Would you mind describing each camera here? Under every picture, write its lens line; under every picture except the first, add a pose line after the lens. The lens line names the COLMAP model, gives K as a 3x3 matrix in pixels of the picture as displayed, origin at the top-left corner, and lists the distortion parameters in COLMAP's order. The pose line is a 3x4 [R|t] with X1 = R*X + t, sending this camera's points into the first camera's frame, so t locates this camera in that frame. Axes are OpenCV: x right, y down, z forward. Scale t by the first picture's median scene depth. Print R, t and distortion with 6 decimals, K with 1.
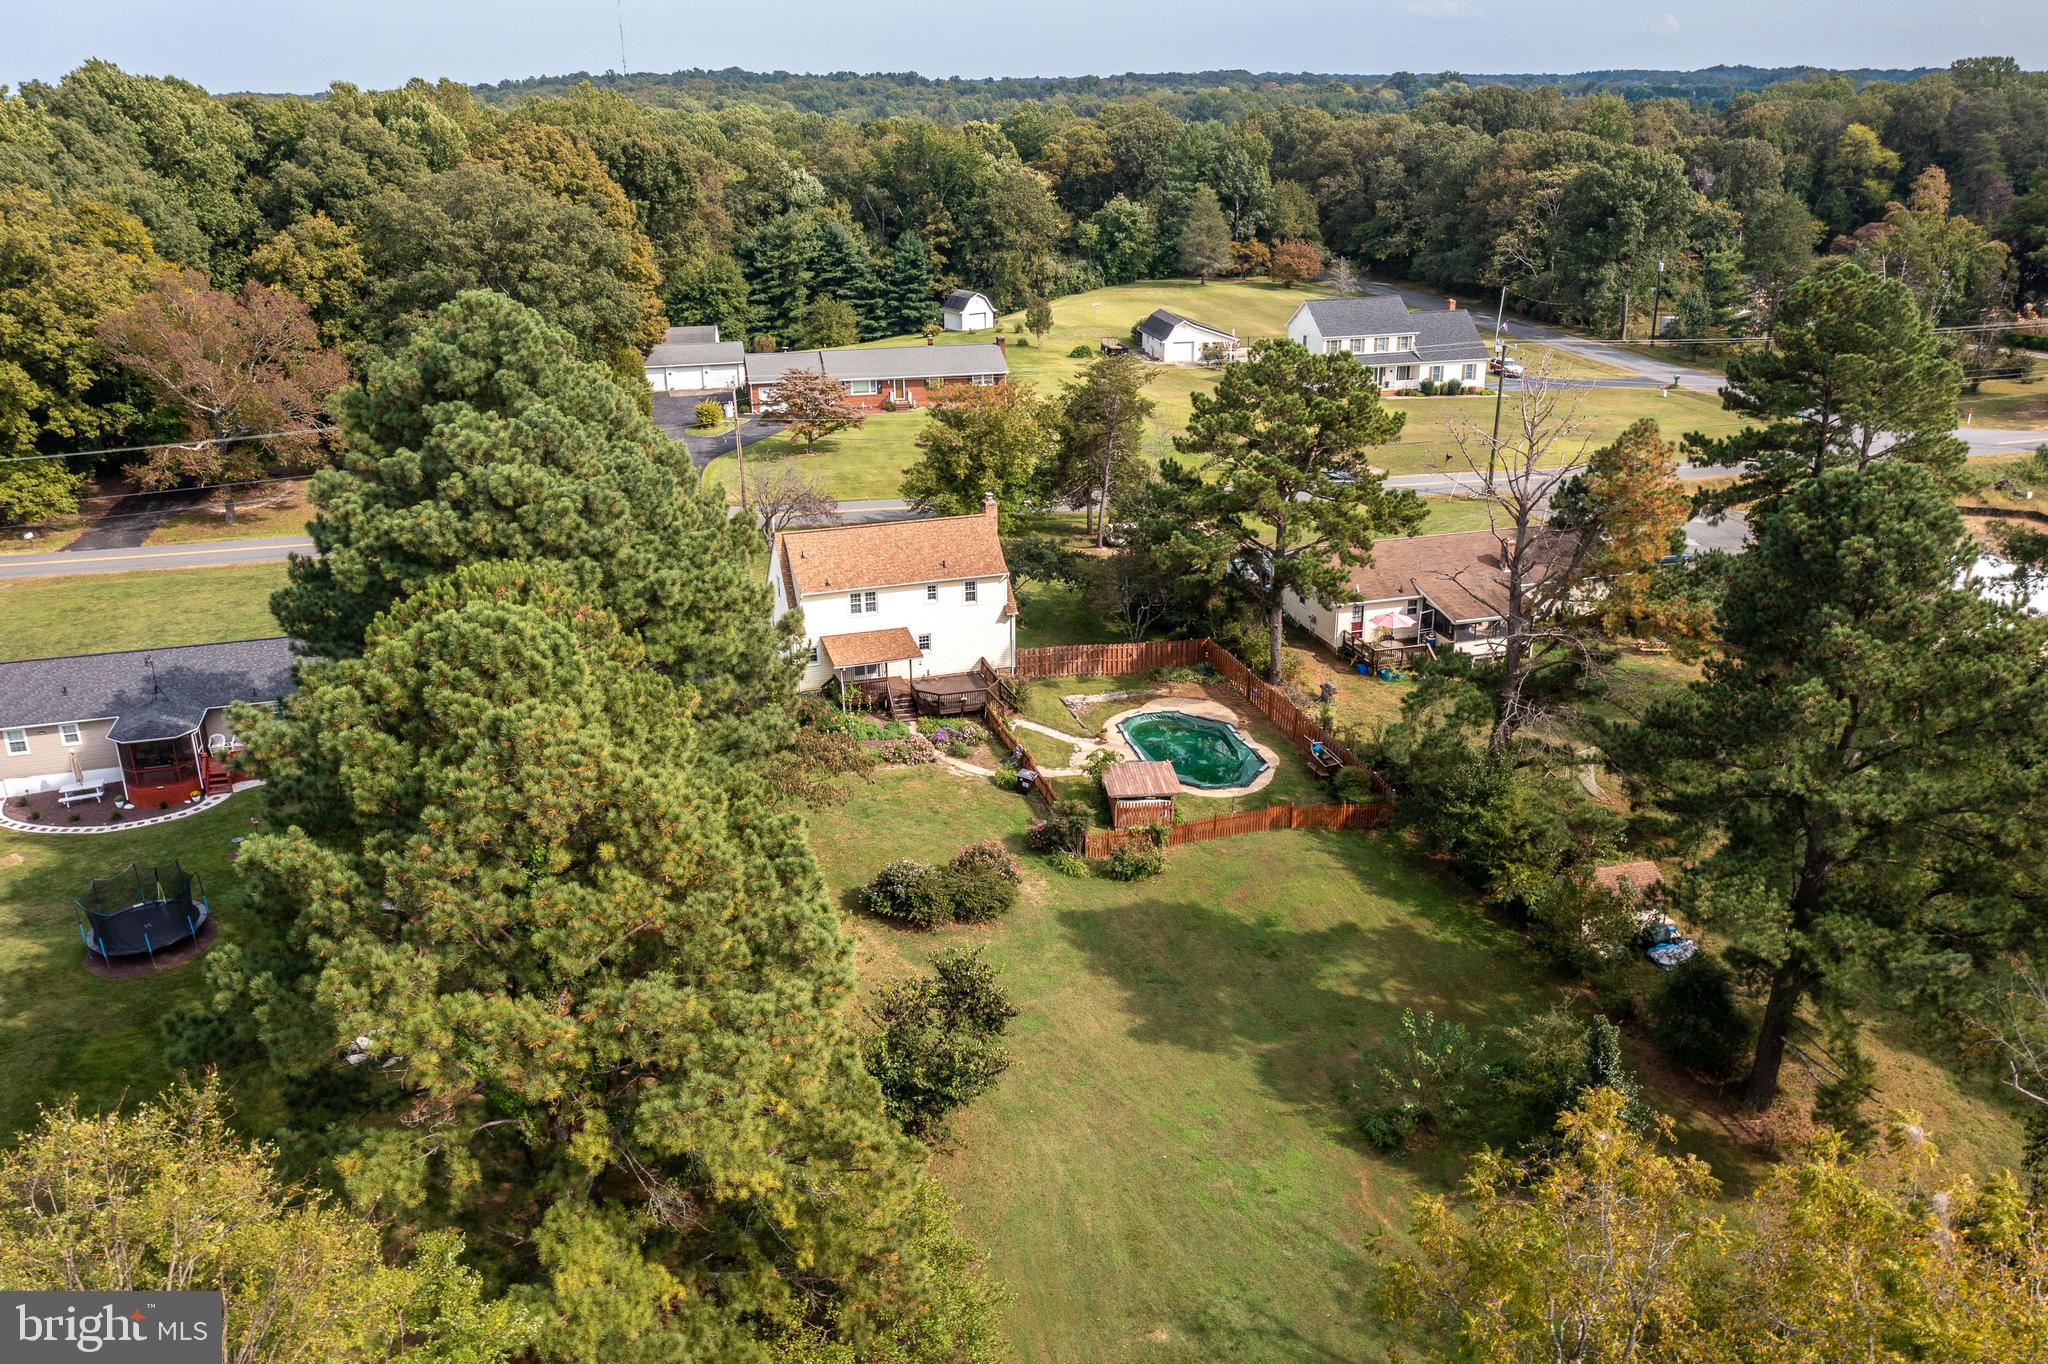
lens RADIAL K [[1611.1, 0, 1029.5], [0, 1611.1, 665.6], [0, 0, 1]] dist [-0.016294, 0.000295]
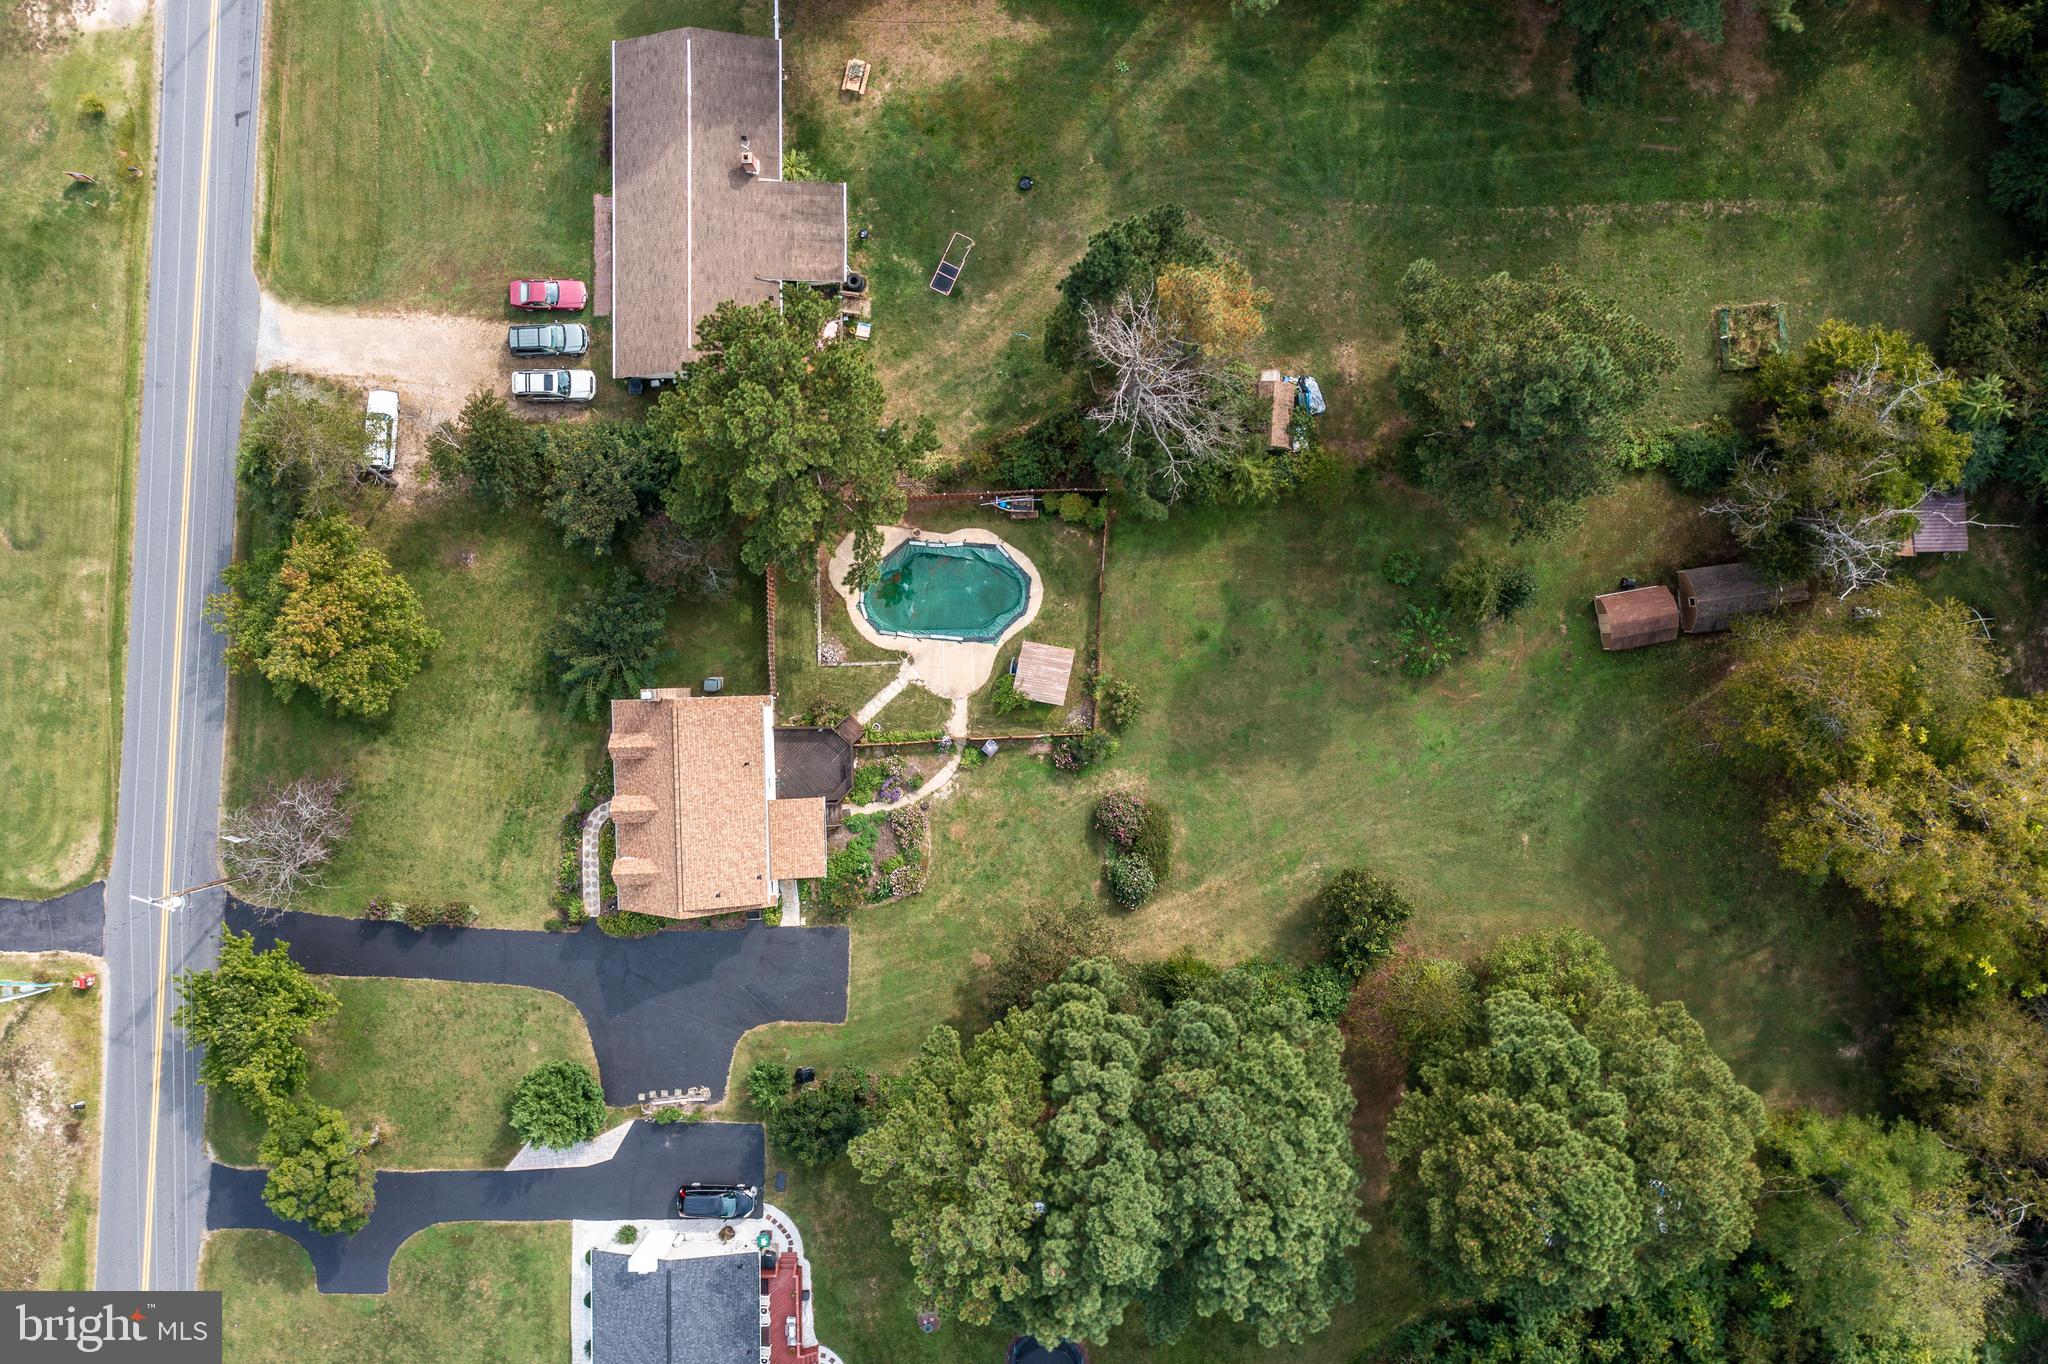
lens RADIAL K [[1611.1, 0, 1021.4], [0, 1611.1, 670.1], [0, 0, 1]] dist [-0.016294, 0.000295]
pose [[0.283733, -0.958892, 0.004606, 0.028025], [0.355782, 0.109733, 0.928105, -0.530764], [-0.890458, -0.261696, 0.372291, 0.249665]]
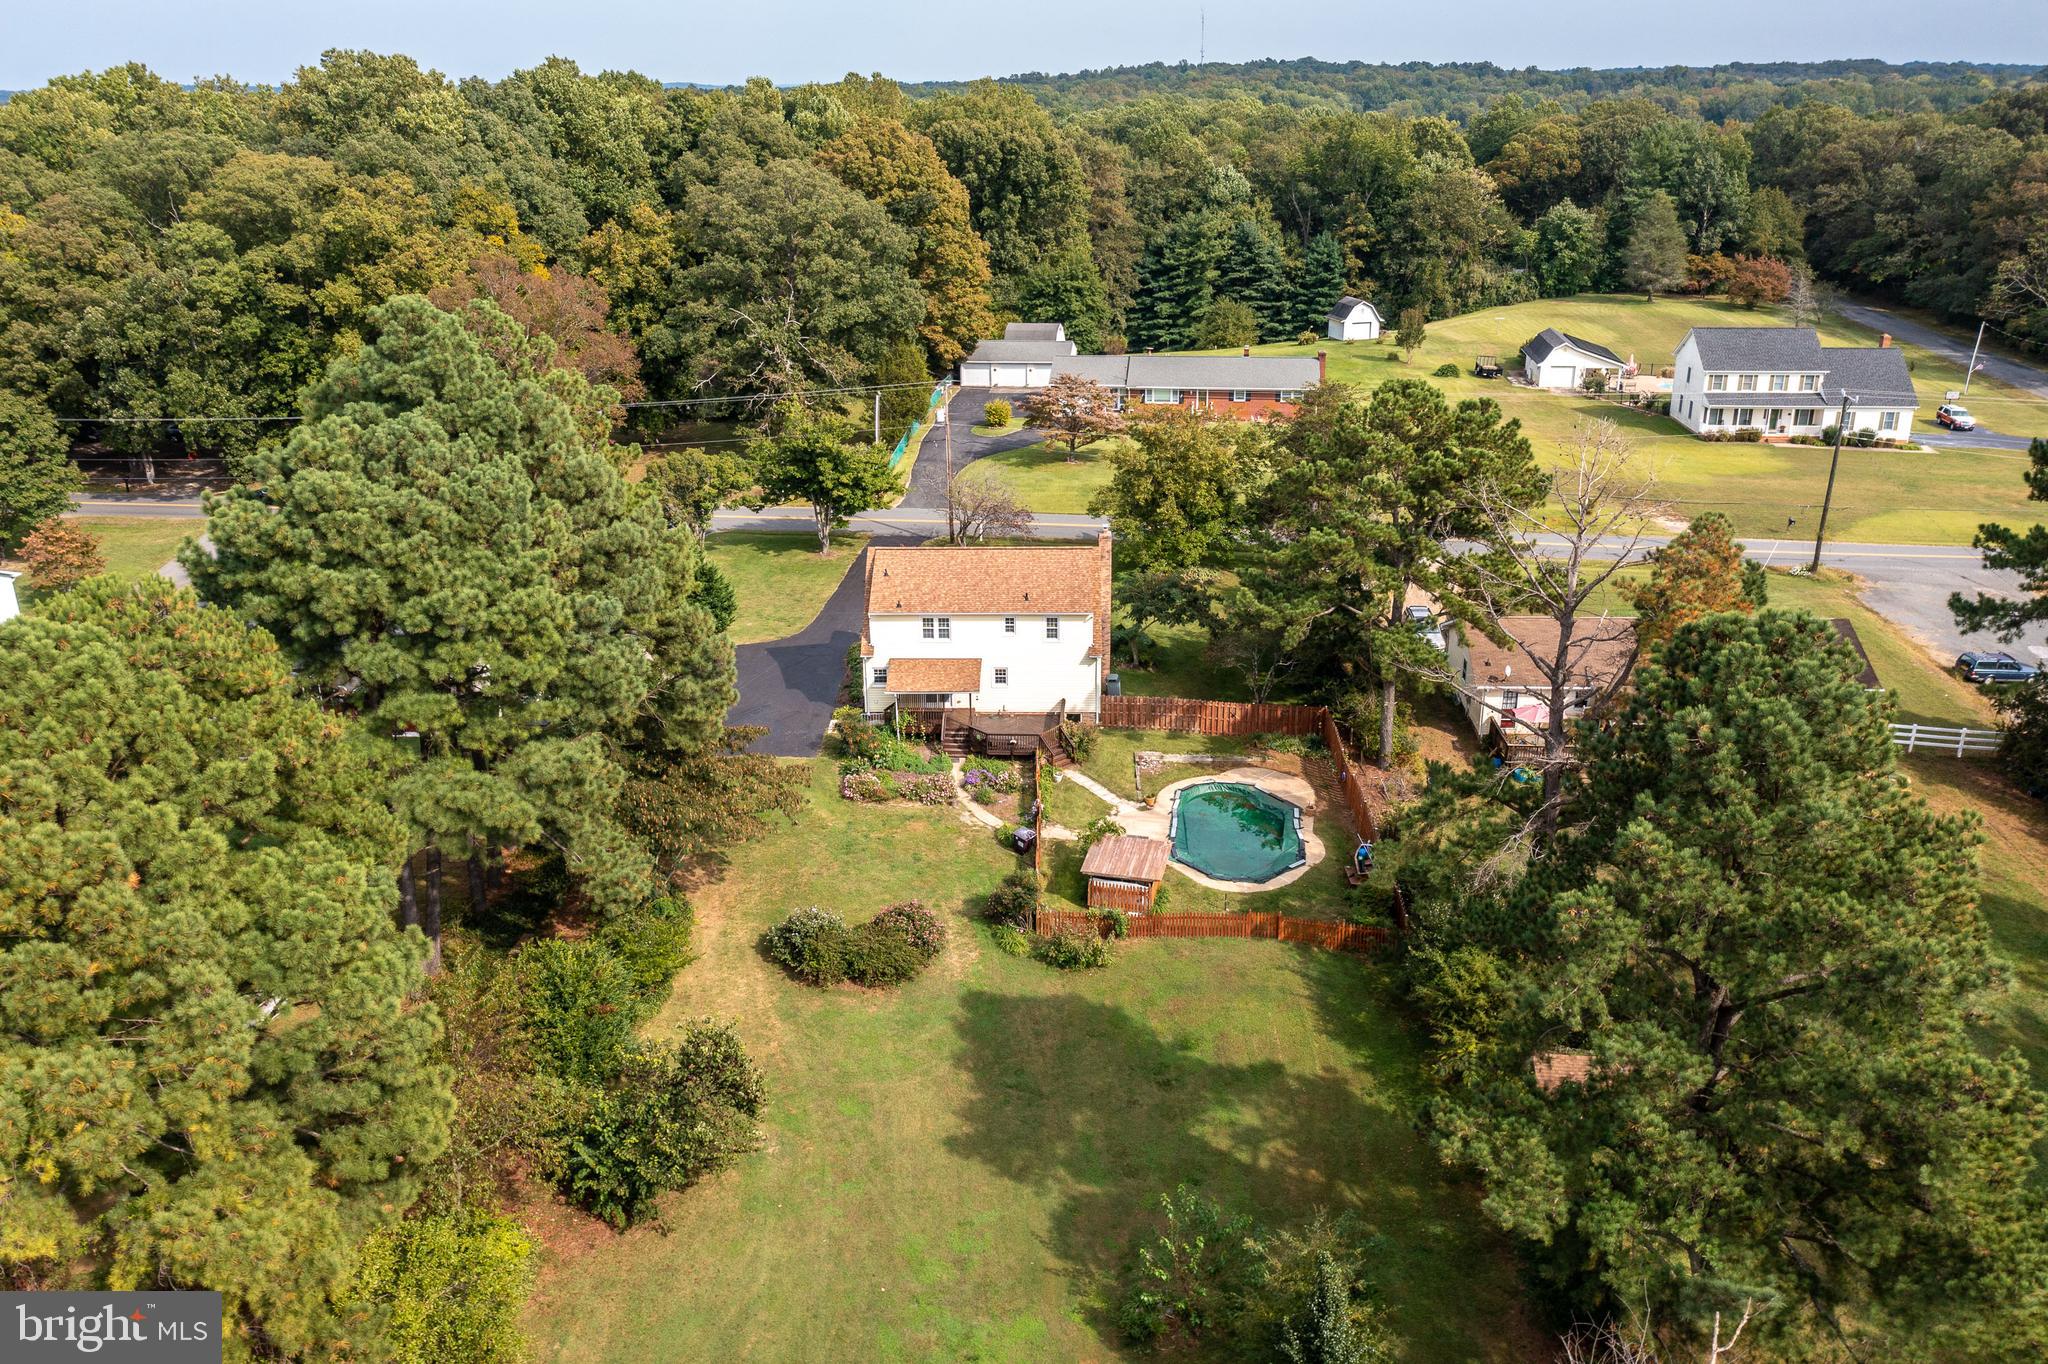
lens RADIAL K [[1611.1, 0, 1025.7], [0, 1611.1, 669.7], [0, 0, 1]] dist [-0.016294, 0.000295]
pose [[0.940929, 0.115443, -0.318318, 0.136249], [-0.112893, 0.993253, 0.026517, -0.024428], [0.319231, 0.010985, 0.947613, 0.056327]]
